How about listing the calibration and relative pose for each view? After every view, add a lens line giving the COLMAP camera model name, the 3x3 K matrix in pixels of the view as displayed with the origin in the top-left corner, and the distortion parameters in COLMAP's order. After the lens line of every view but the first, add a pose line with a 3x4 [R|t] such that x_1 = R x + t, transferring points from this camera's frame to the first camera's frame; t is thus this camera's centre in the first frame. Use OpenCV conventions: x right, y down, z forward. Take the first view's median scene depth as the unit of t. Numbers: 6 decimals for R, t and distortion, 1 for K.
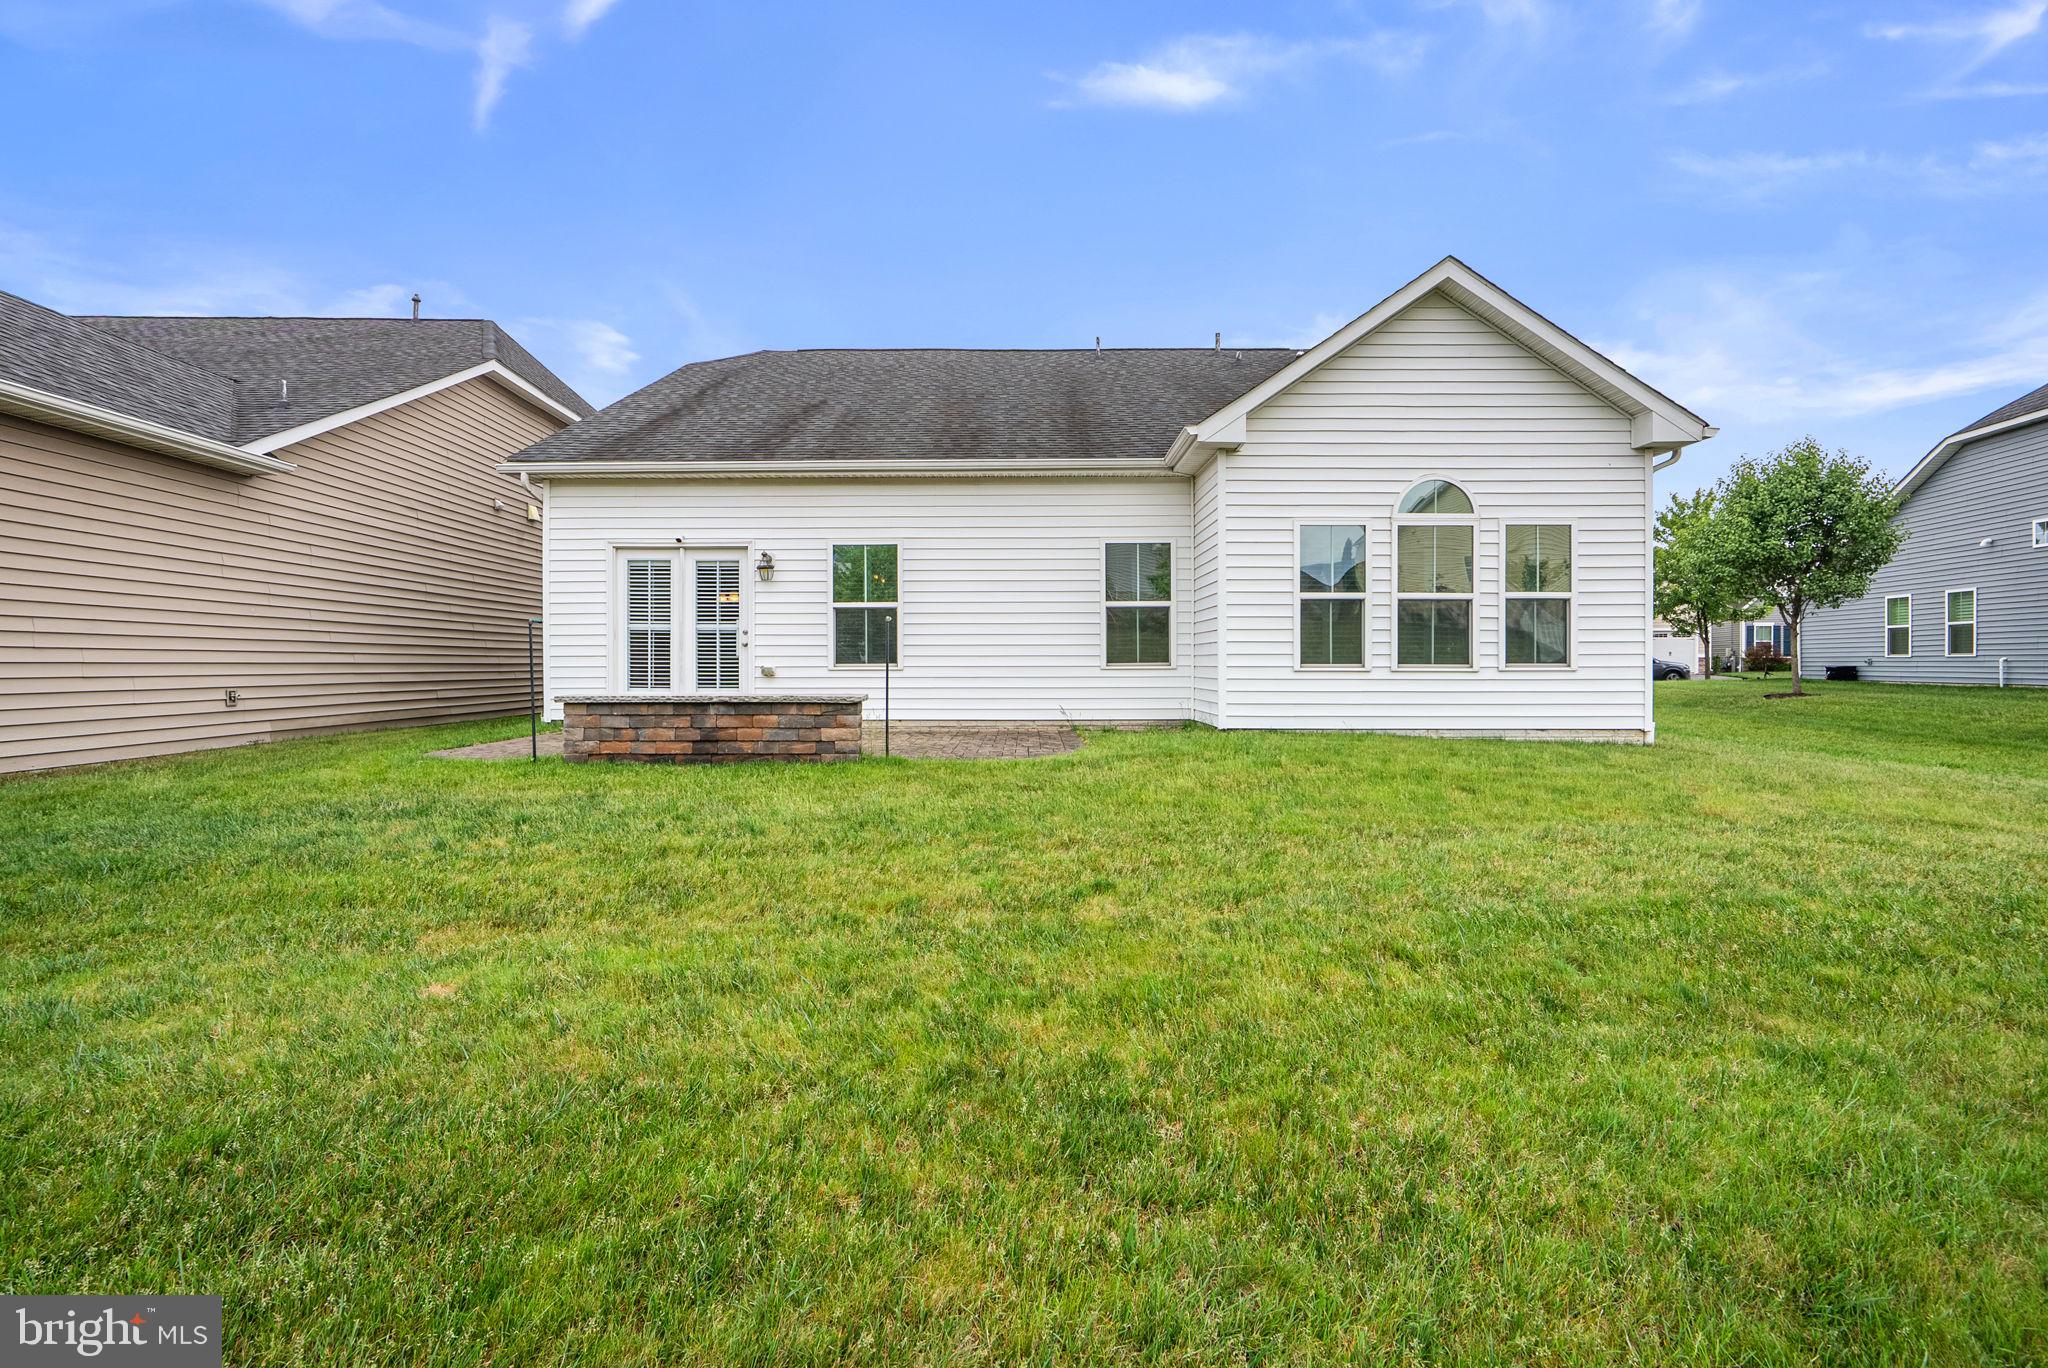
lens RADIAL K [[892.2, 0, 1016.7], [0, 892.2, 686.6], [0, 0, 1]] dist [-0.000009, 0.000360]
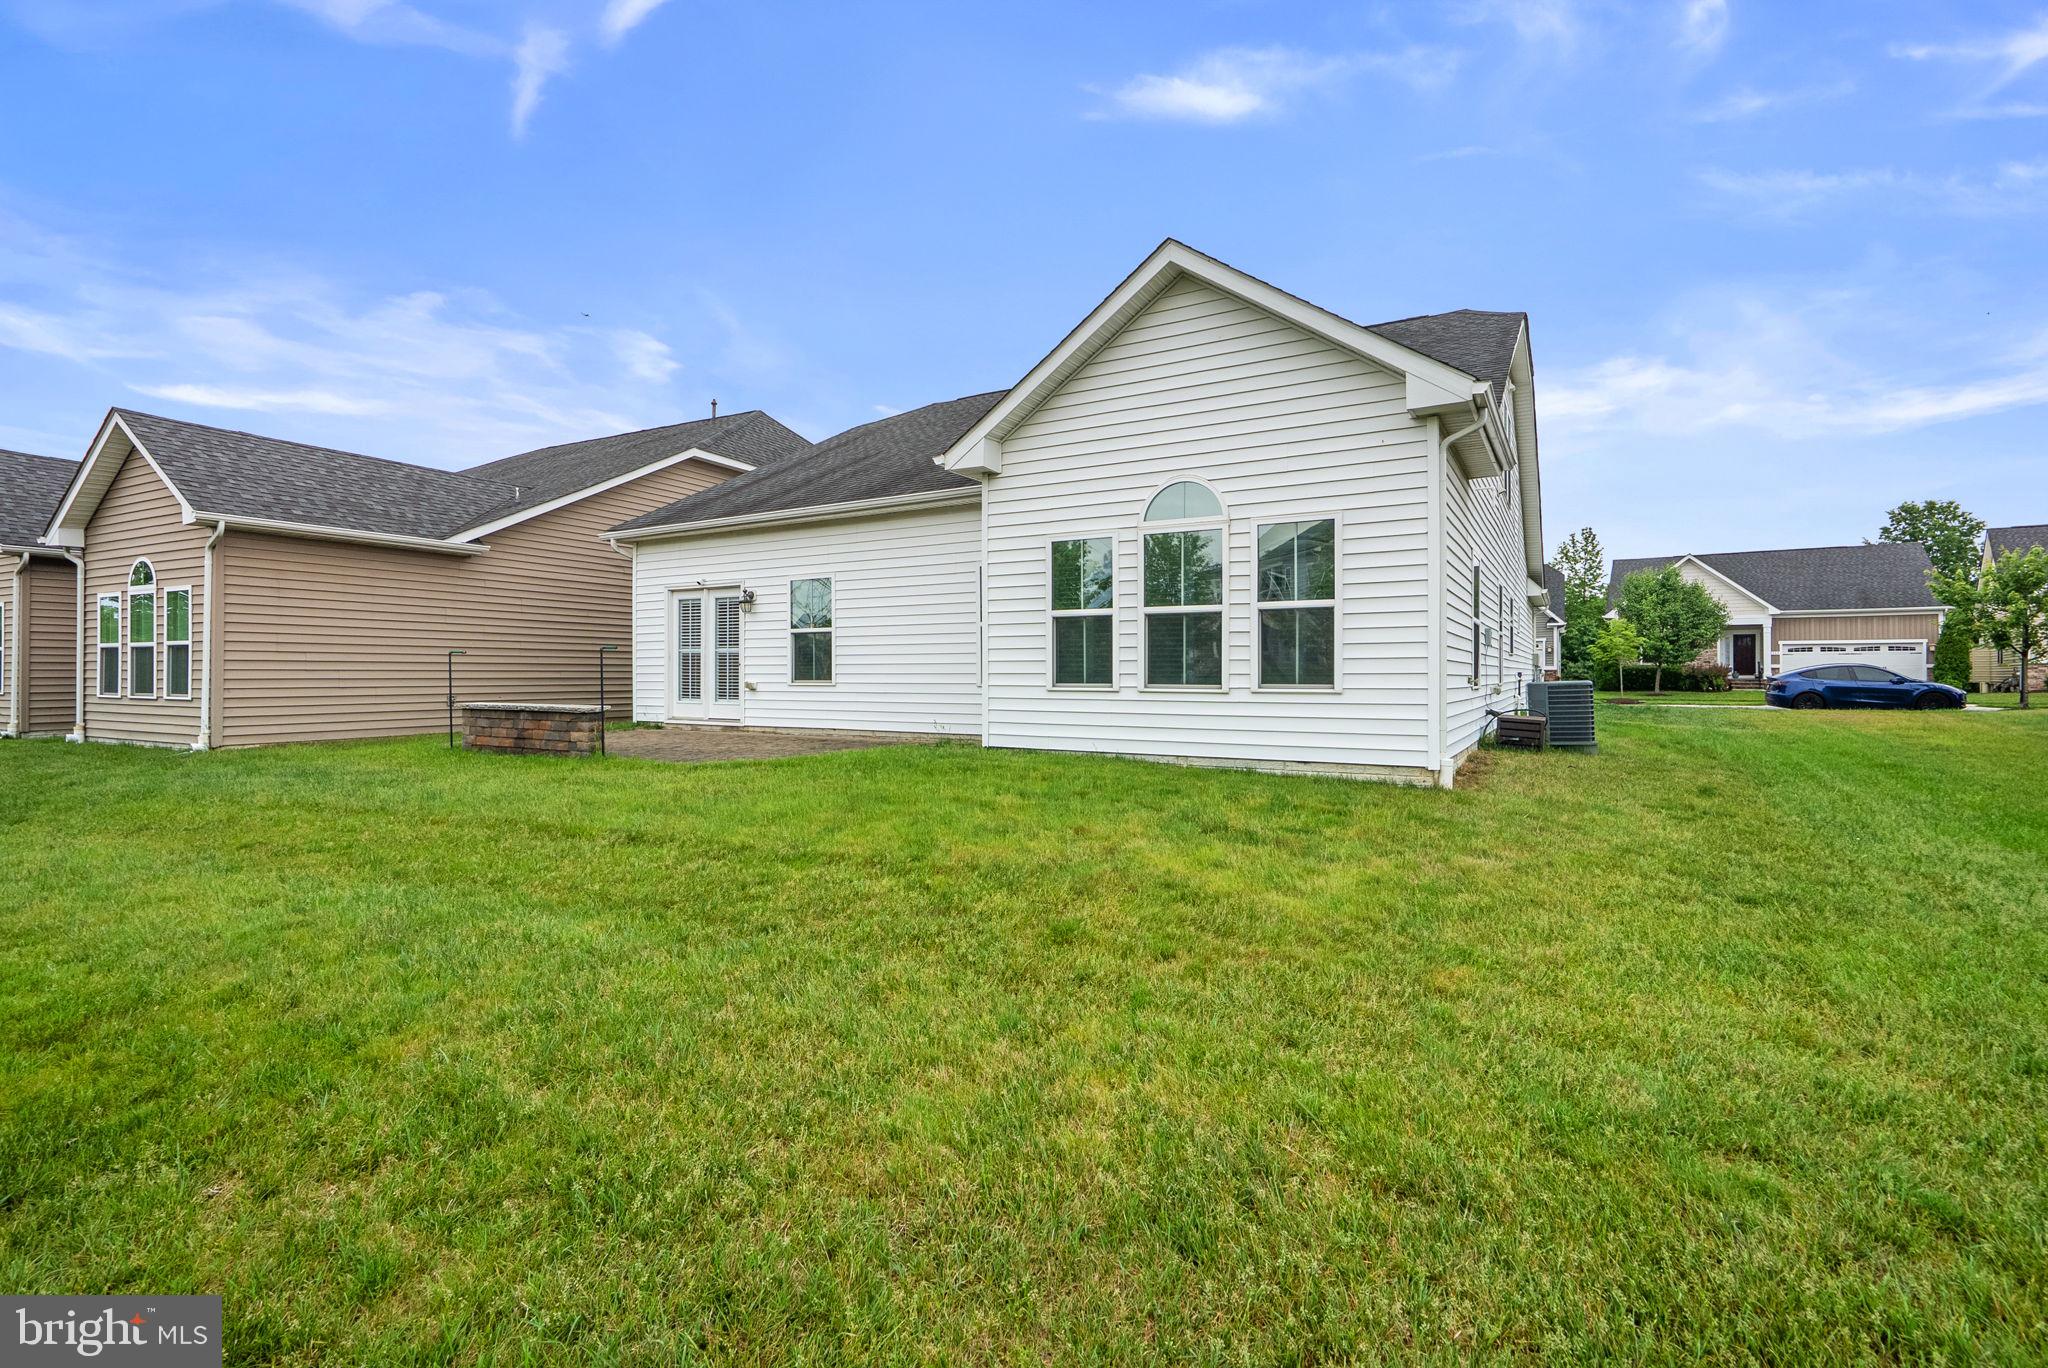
lens RADIAL K [[892.2, 0, 1013.3], [0, 892.2, 680.0], [0, 0, 1]] dist [-0.000009, 0.000360]
pose [[0.874328, 0.003986, -0.485320, 0.755179], [-0.012659, 0.999813, -0.014595, -0.014103], [0.485171, 0.018905, 0.874215, 0.123931]]
